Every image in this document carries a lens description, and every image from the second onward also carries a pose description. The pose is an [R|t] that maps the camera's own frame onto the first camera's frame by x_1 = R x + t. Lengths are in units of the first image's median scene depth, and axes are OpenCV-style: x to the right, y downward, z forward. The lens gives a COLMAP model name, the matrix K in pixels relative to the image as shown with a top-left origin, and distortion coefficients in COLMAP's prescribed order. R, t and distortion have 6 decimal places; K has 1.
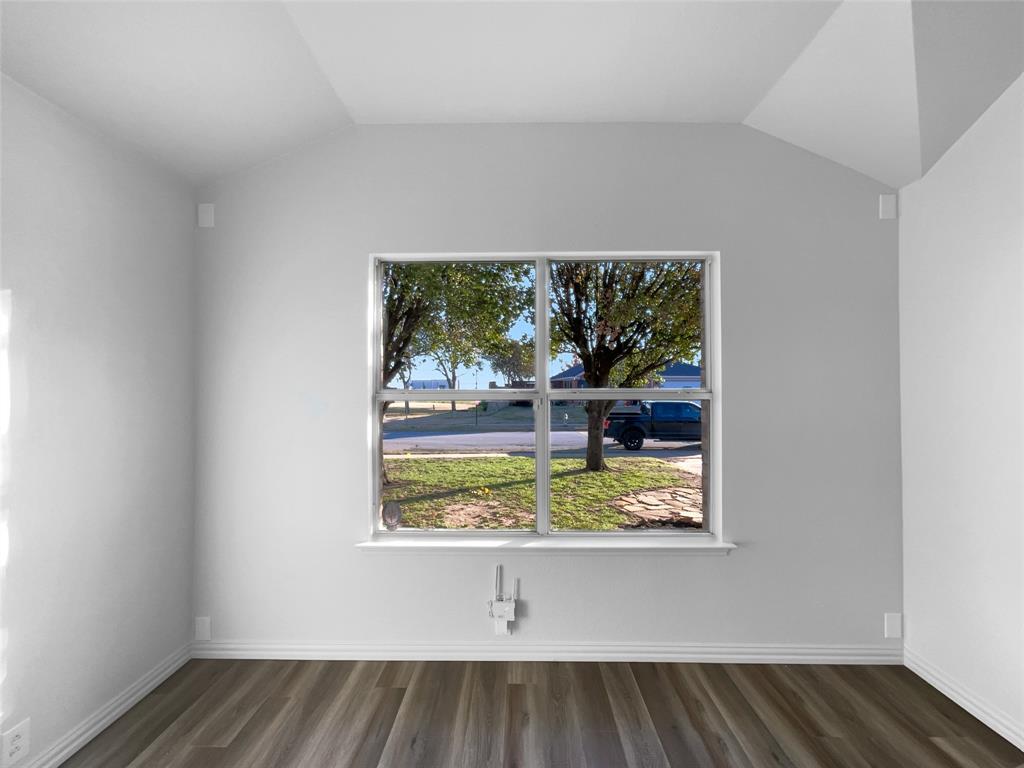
lens RADIAL K [[416.4, 0, 512.1], [0, 416.4, 388.4], [0, 0, 1]] dist [-0.008067, -0.001989]
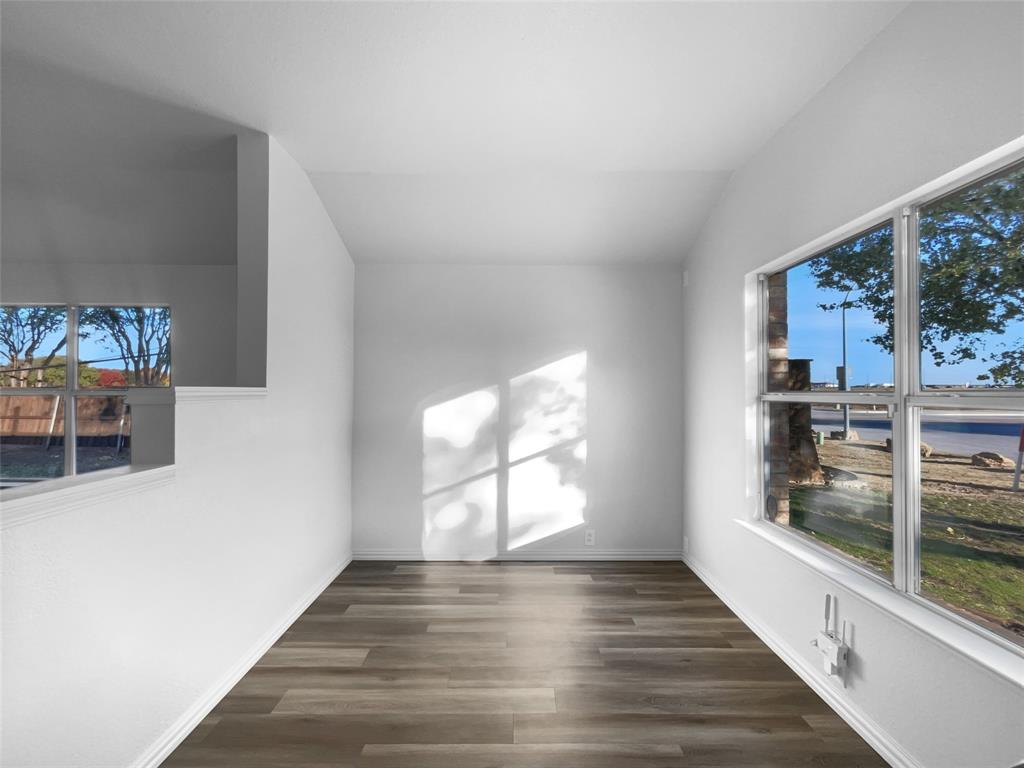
lens RADIAL K [[416.4, 0, 511.7], [0, 416.4, 387.7], [0, 0, 1]] dist [-0.008067, -0.001989]
pose [[0.005110, -0.008401, -0.999952, 0.916629], [0.014990, 0.999853, -0.008324, -0.006881], [0.999875, -0.014946, 0.005235, 0.382071]]
